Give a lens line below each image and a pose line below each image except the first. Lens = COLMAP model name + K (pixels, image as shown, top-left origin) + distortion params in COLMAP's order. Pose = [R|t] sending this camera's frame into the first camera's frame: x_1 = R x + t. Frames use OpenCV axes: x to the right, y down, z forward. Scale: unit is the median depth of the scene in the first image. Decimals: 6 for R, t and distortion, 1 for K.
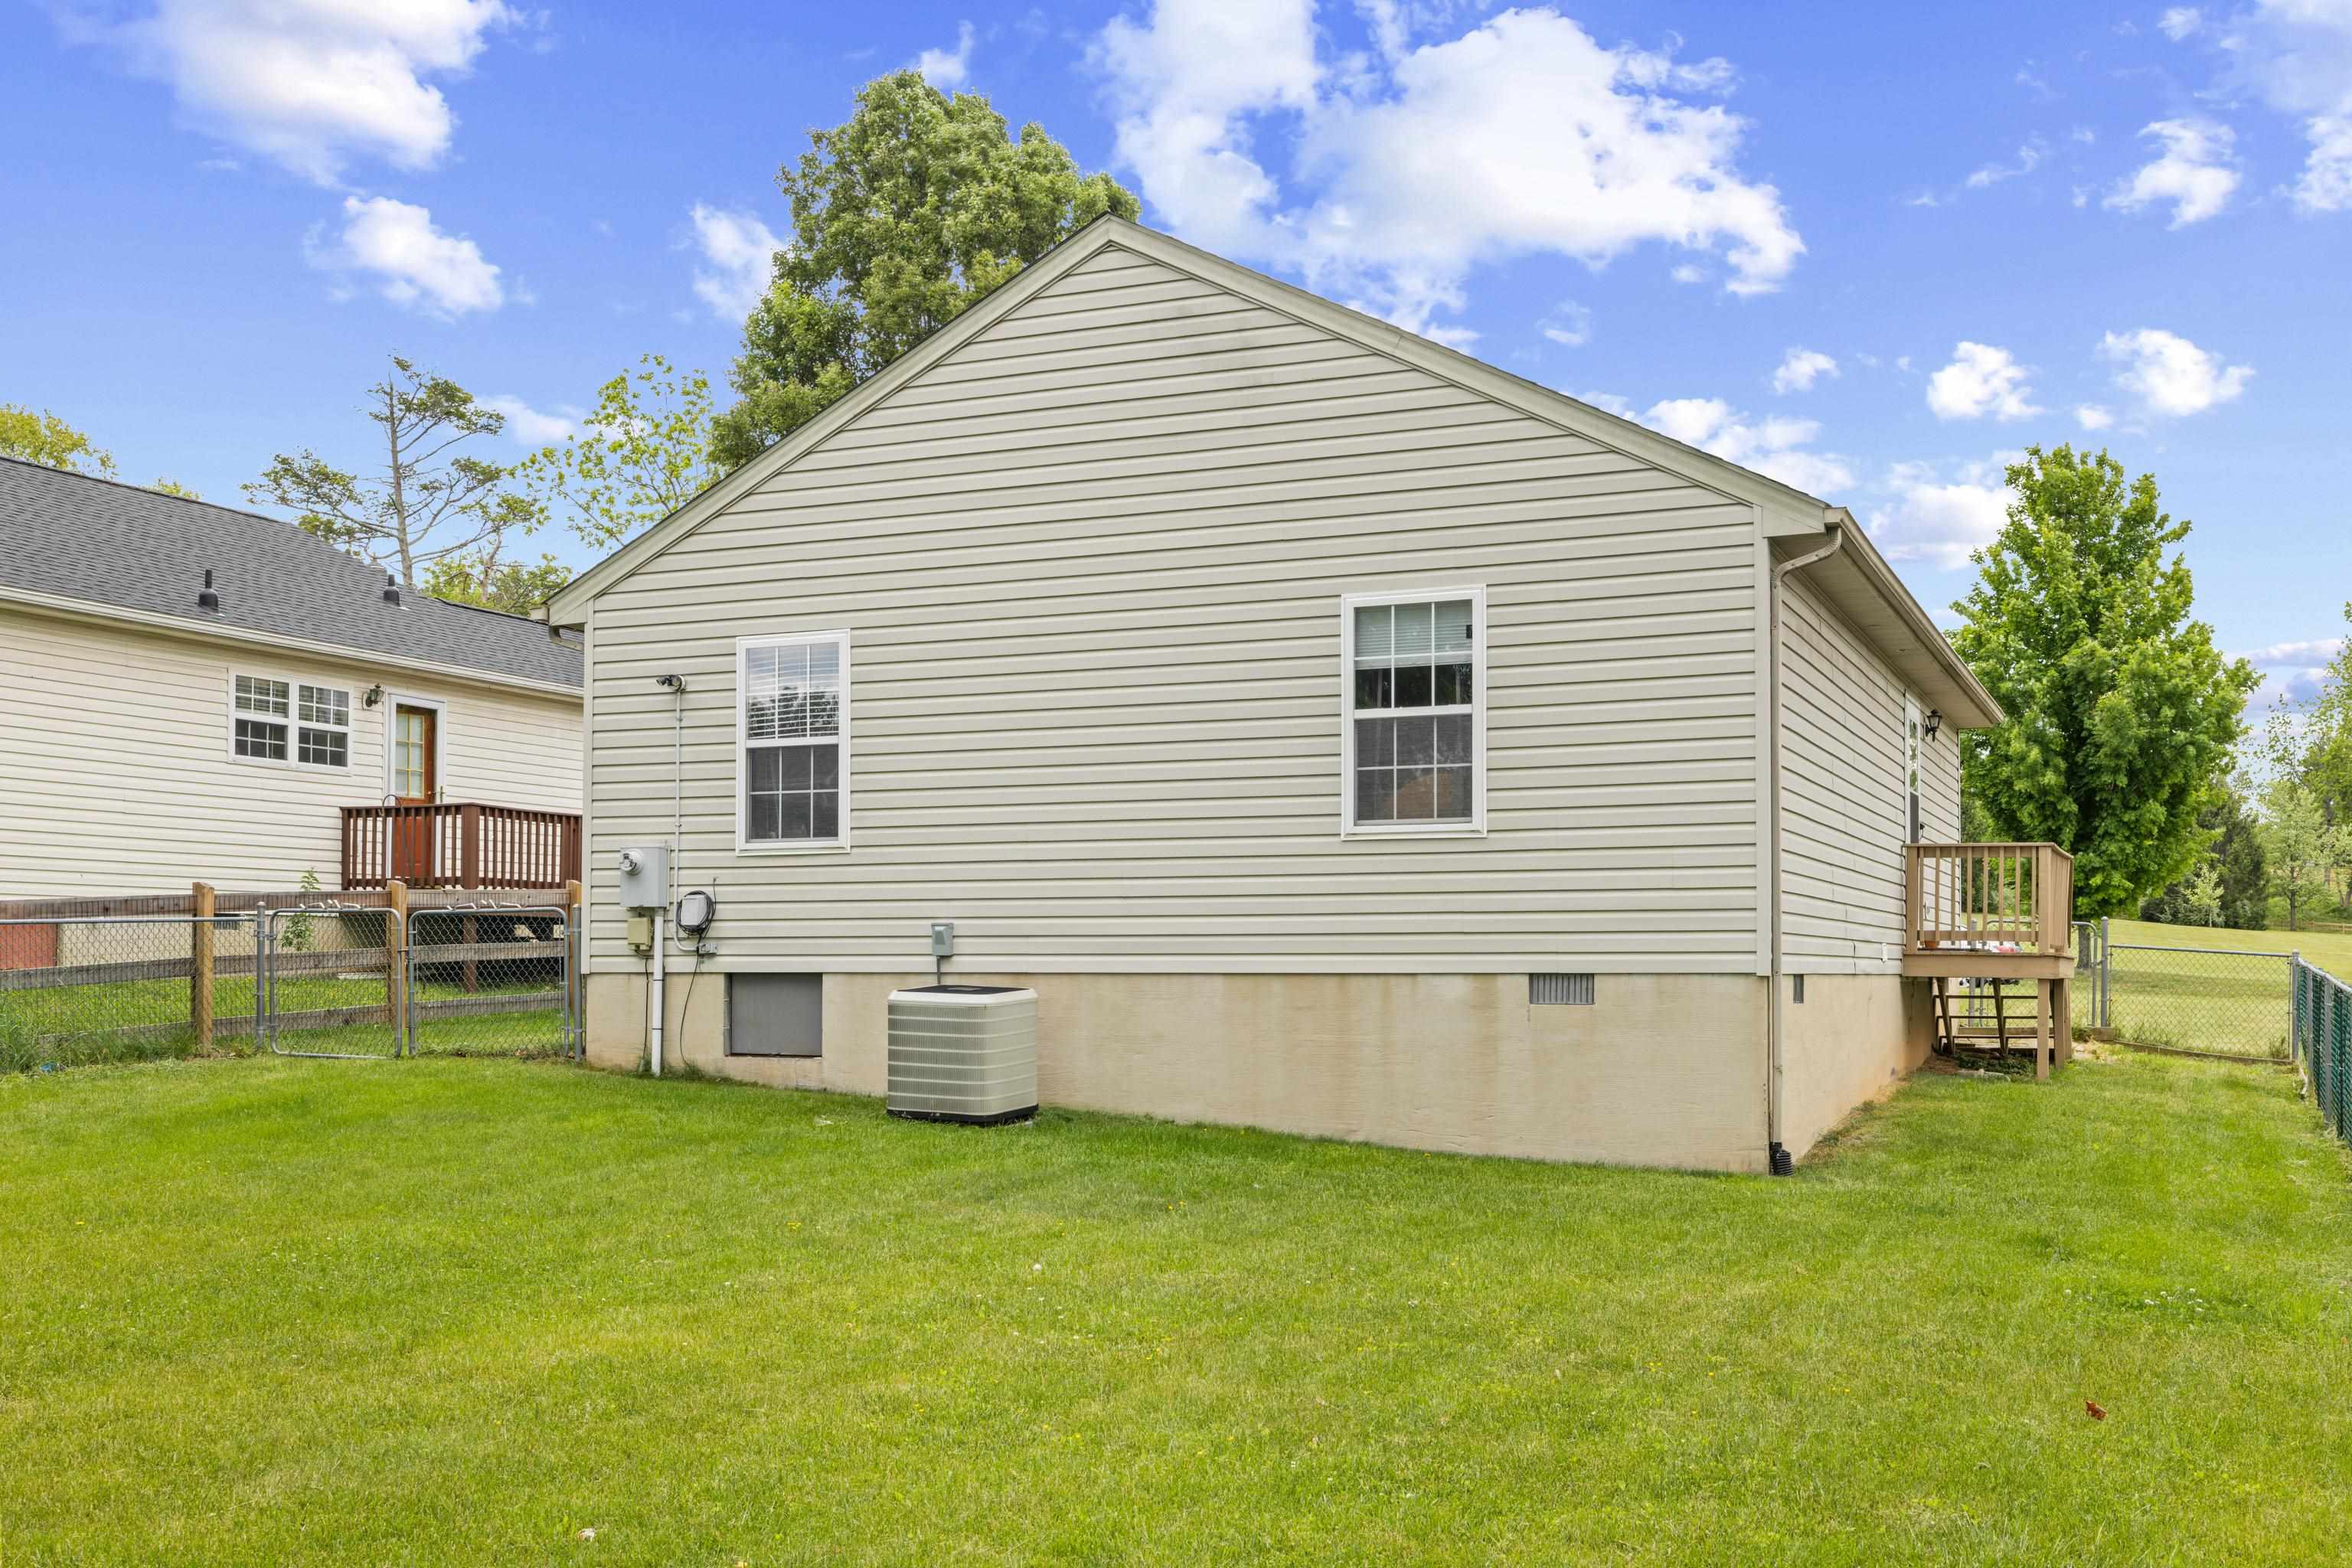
lens RADIAL K [[2313.2, 0, 1171.8], [0, 2313.2, 907.1], [0, 0, 1]] dist [-0.001370, 0.006558]
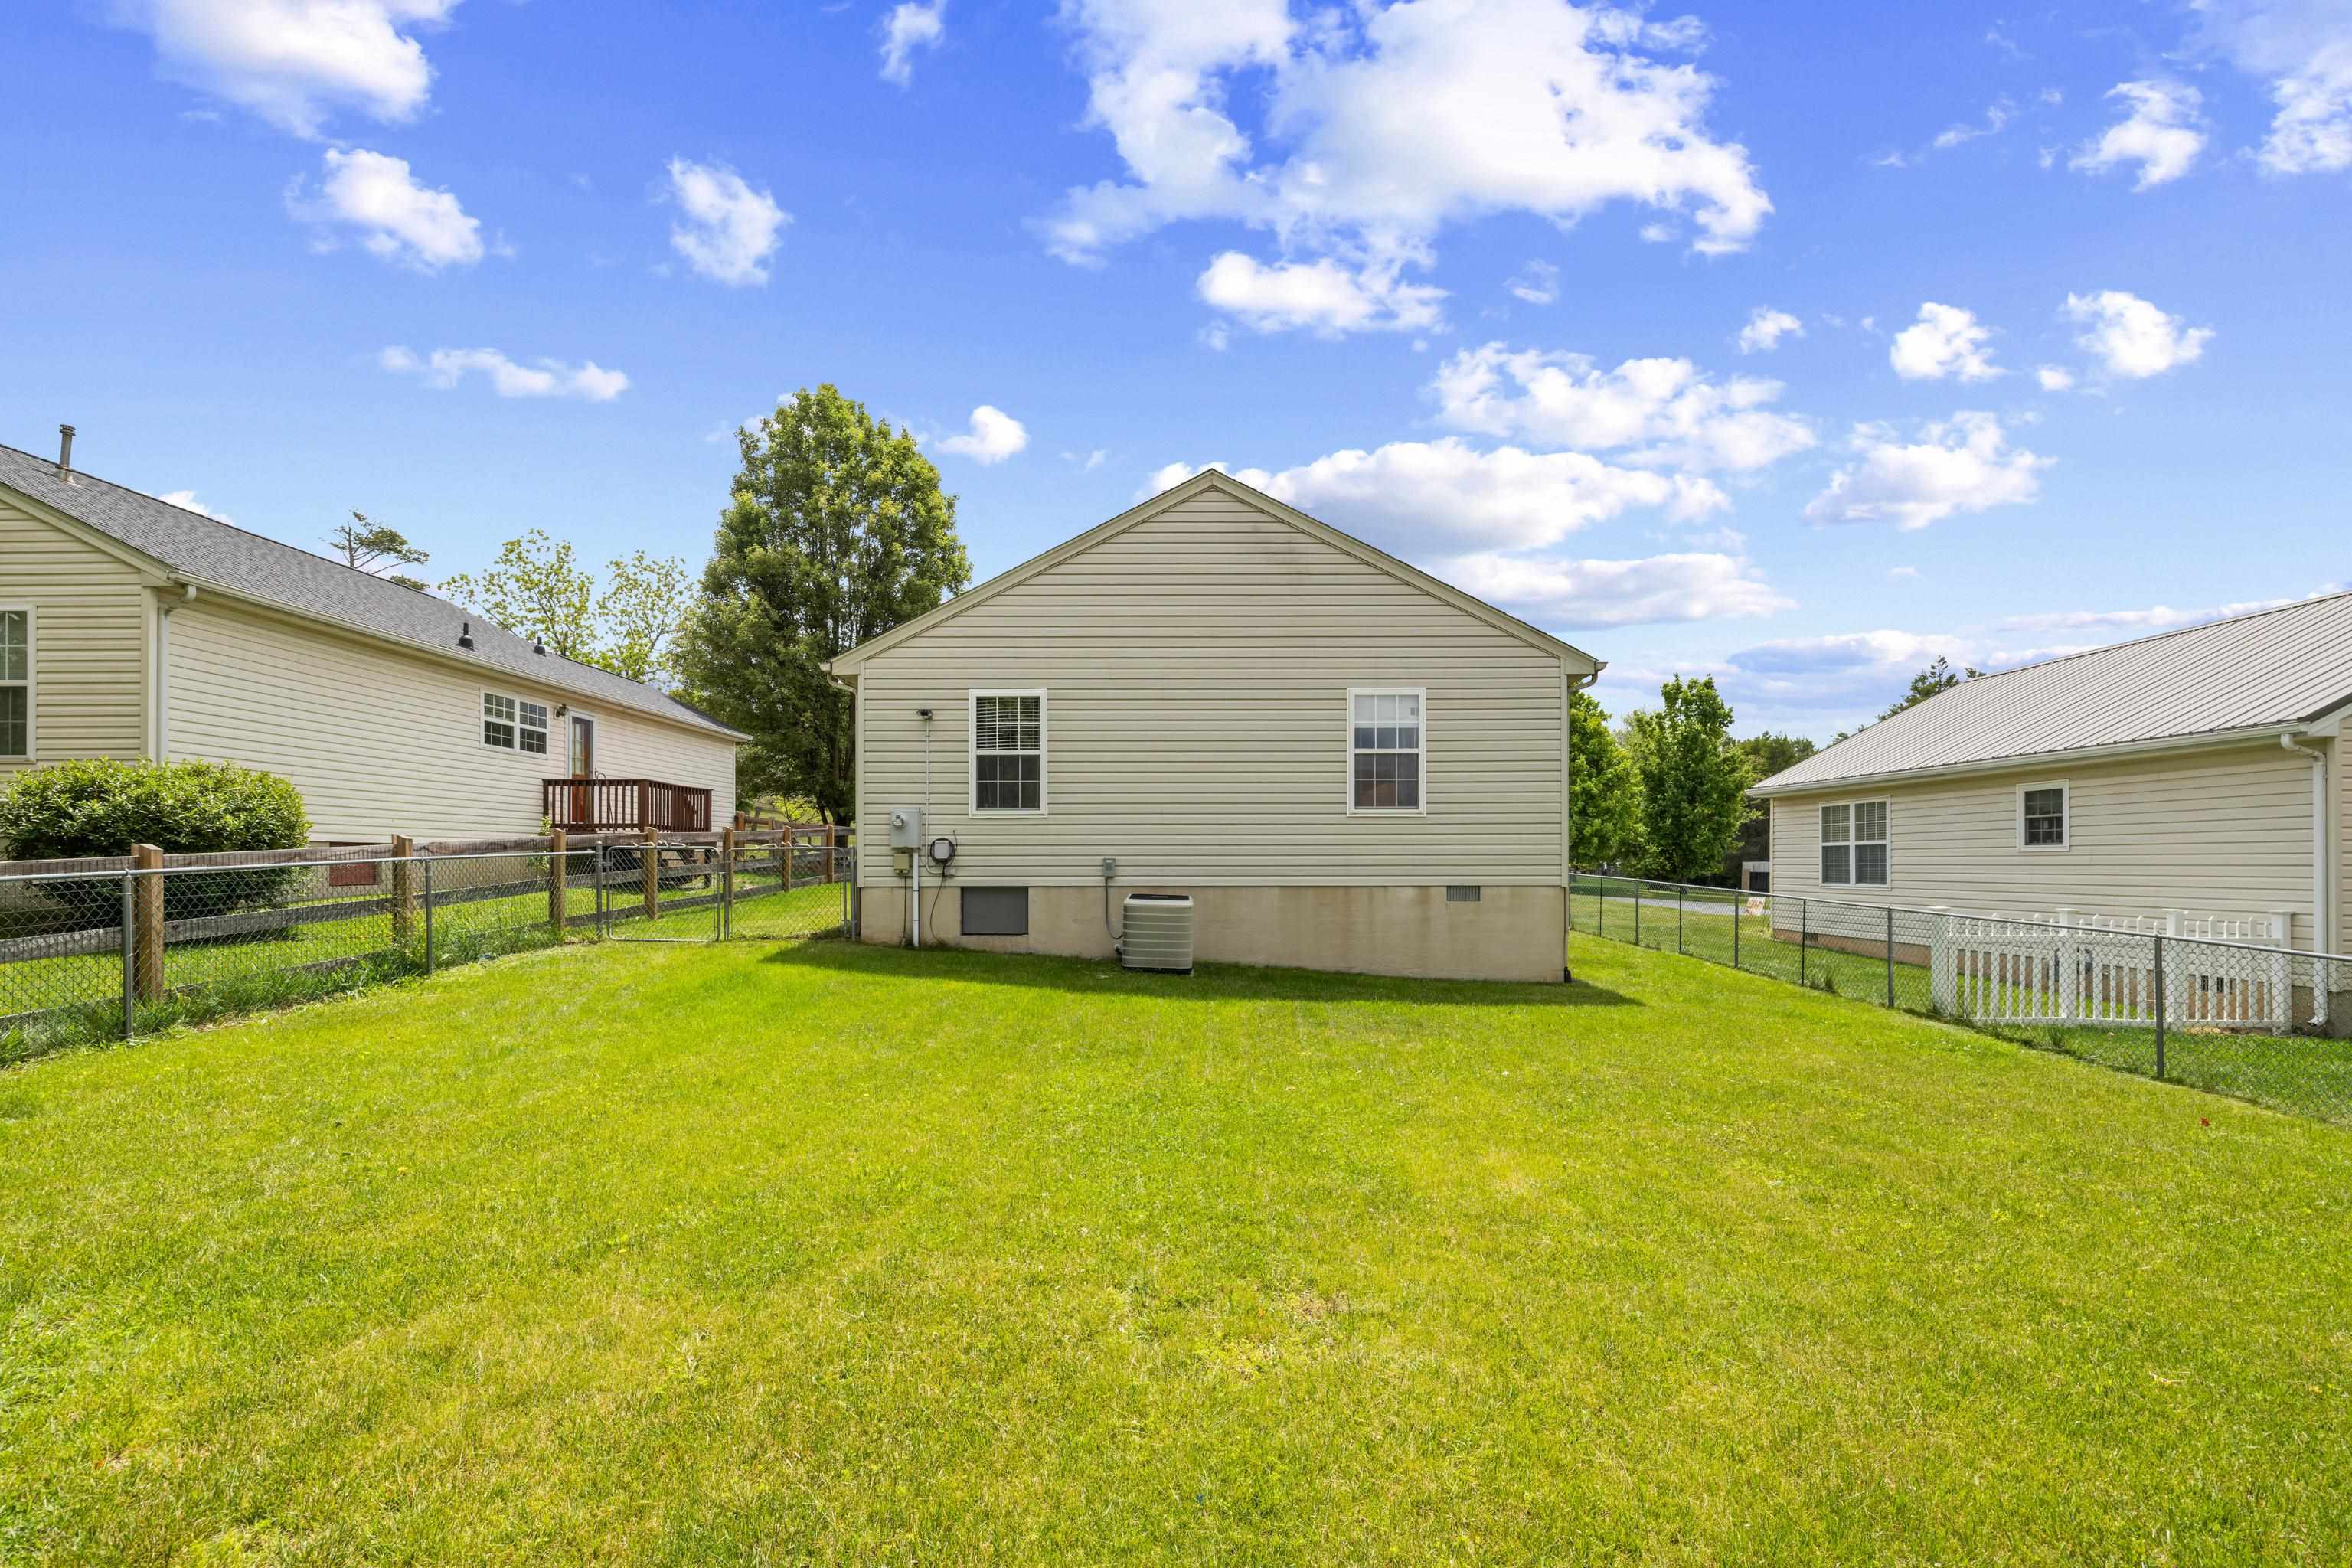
lens RADIAL K [[1026.2, 0, 1184.2], [0, 1026.2, 852.6], [0, 0, 1]] dist [-0.001085, -0.000148]
pose [[0.915477, 0.002236, 0.402365, -0.343719], [-0.008600, 0.999865, 0.014011, -0.008571], [-0.402279, -0.016287, 0.915372, 0.242923]]
